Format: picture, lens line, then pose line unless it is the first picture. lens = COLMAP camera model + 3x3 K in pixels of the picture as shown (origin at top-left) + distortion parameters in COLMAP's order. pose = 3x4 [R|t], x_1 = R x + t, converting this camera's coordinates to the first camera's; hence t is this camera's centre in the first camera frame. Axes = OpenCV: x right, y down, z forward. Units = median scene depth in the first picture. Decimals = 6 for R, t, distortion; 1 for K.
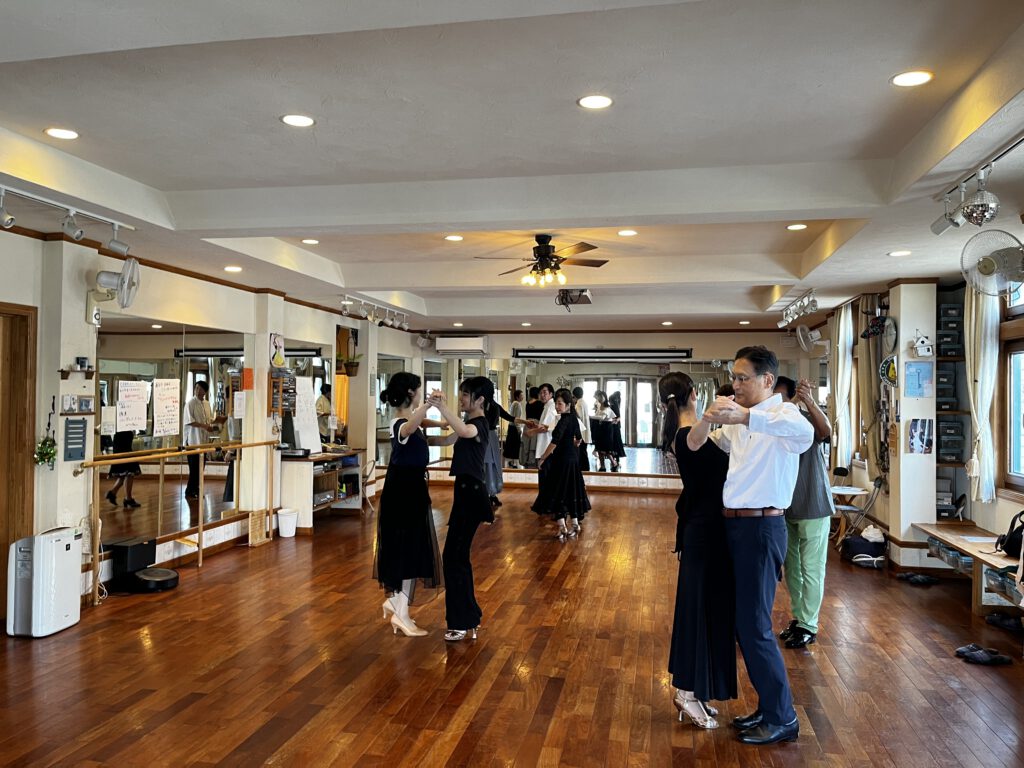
lens RADIAL K [[770.1, 0, 509.9], [0, 770.1, 377.0], [0, 0, 1]] dist [0.069483, -0.092258]
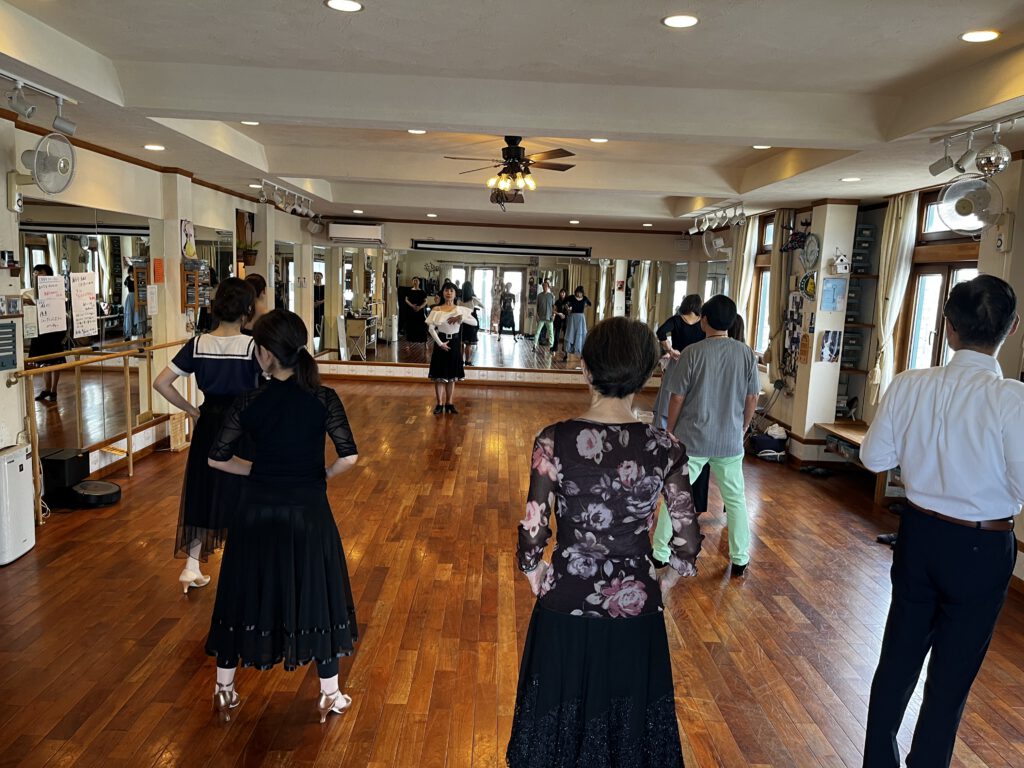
lens RADIAL K [[770.1, 0, 511.0], [0, 770.1, 390.1], [0, 0, 1]] dist [0.057375, -0.083979]
pose [[0.977264, -0.000356, 0.212025, -0.147900], [-0.035618, 0.985511, 0.165828, -0.028845], [-0.209012, -0.169609, 0.963092, 0.022572]]
